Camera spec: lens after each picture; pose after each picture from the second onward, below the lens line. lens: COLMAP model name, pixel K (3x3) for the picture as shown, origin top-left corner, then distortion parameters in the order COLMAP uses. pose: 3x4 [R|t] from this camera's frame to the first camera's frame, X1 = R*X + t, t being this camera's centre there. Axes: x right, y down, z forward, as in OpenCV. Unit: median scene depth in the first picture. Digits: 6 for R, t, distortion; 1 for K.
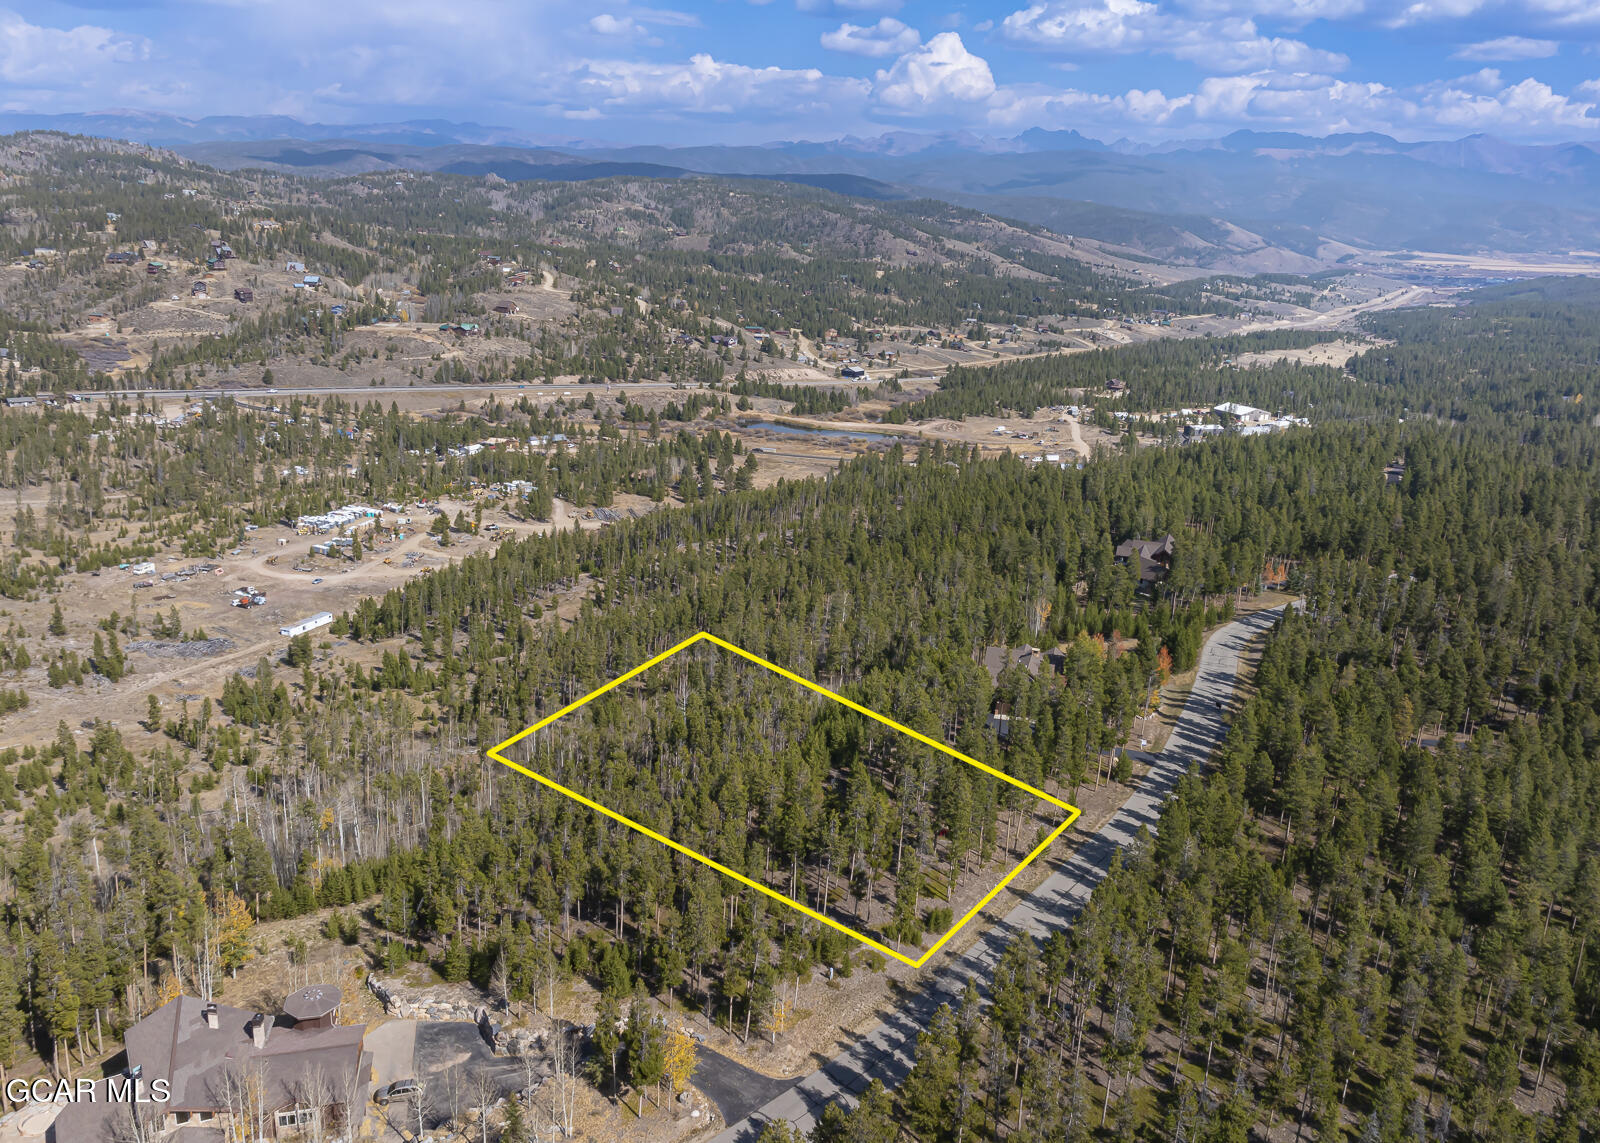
lens RADIAL K [[1307.6, 0, 834.2], [0, 1307.6, 570.7], [0, 0, 1]] dist [-0.044858, 0.048170]
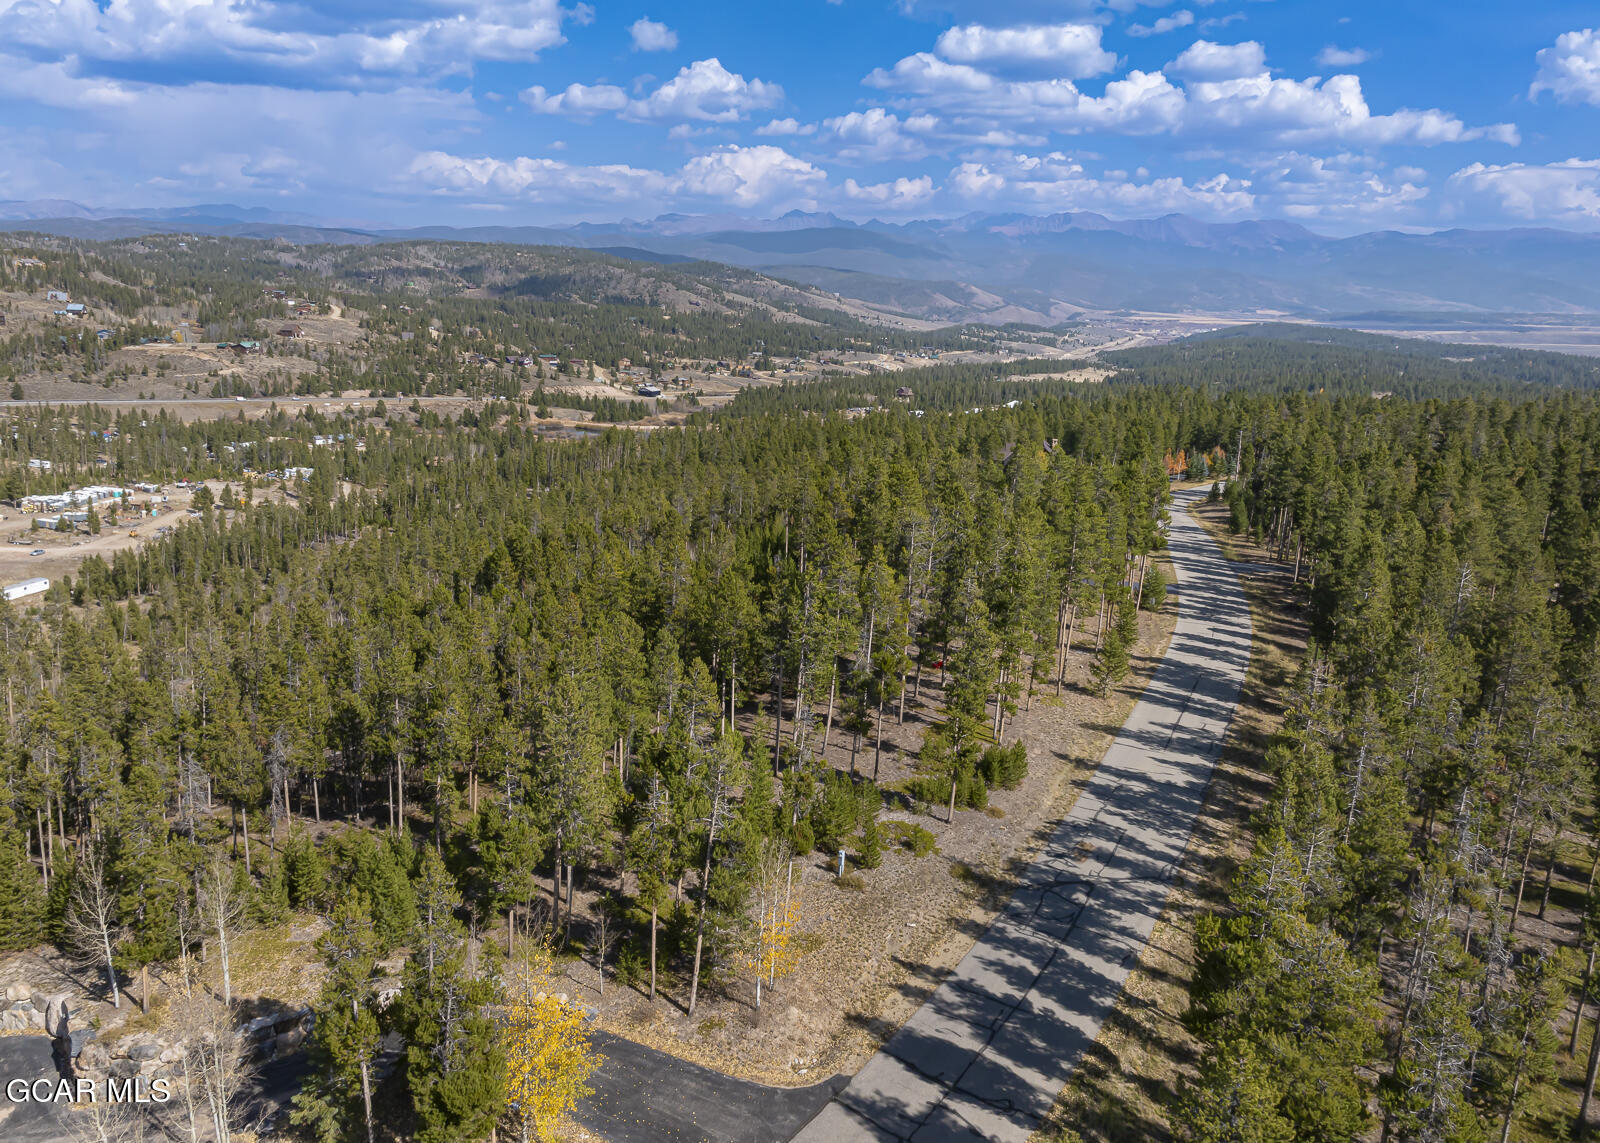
lens RADIAL K [[1162.1, 0, 801.0], [0, 1162.1, 591.5], [0, 0, 1]] dist [-0.063418, 0.071058]
pose [[0.987349, -0.045692, 0.151836, -0.015479], [0.050862, 0.998245, -0.030340, 0.043047], [-0.150183, 0.037678, 0.987940, 0.110939]]
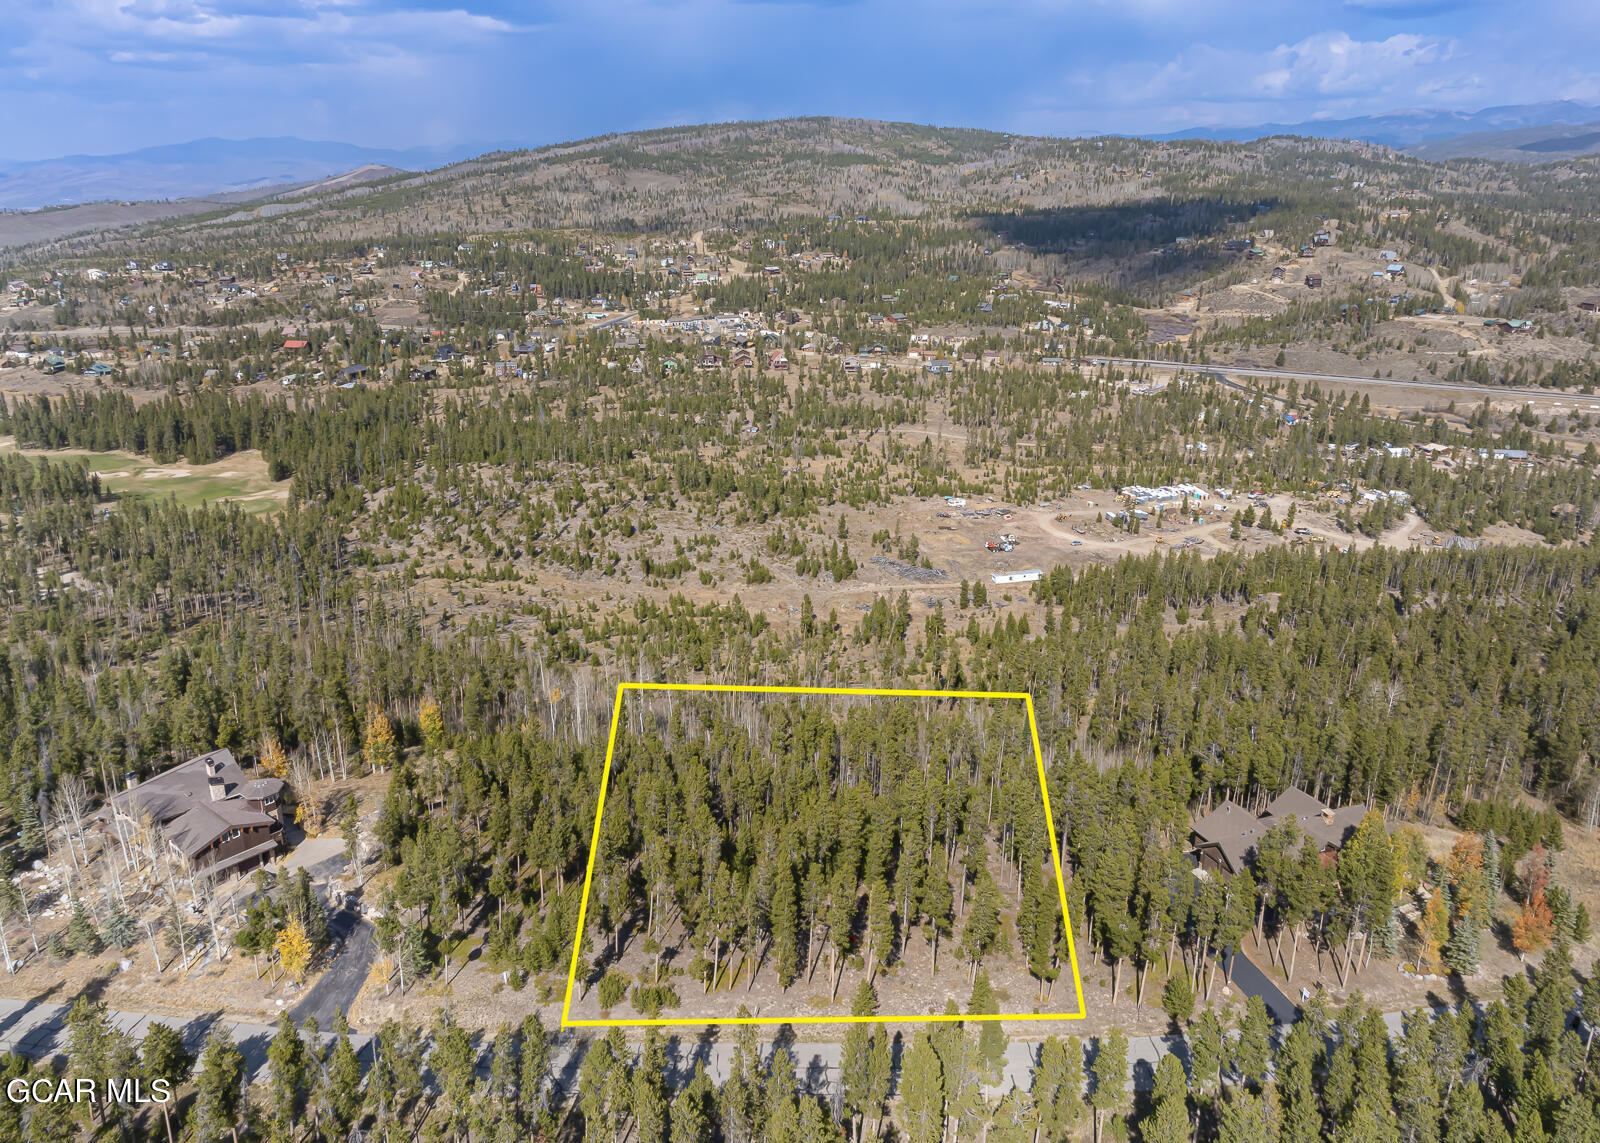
lens RADIAL K [[1216.3, 0, 781.9], [0, 1216.3, 531.1], [0, 0, 1]] dist [-0.039319, 0.056782]
pose [[0.551994, 0.192869, -0.811236, 0.151154], [-0.198347, 0.975328, 0.096920, -0.027442], [0.809915, 0.107407, 0.576630, 0.121417]]
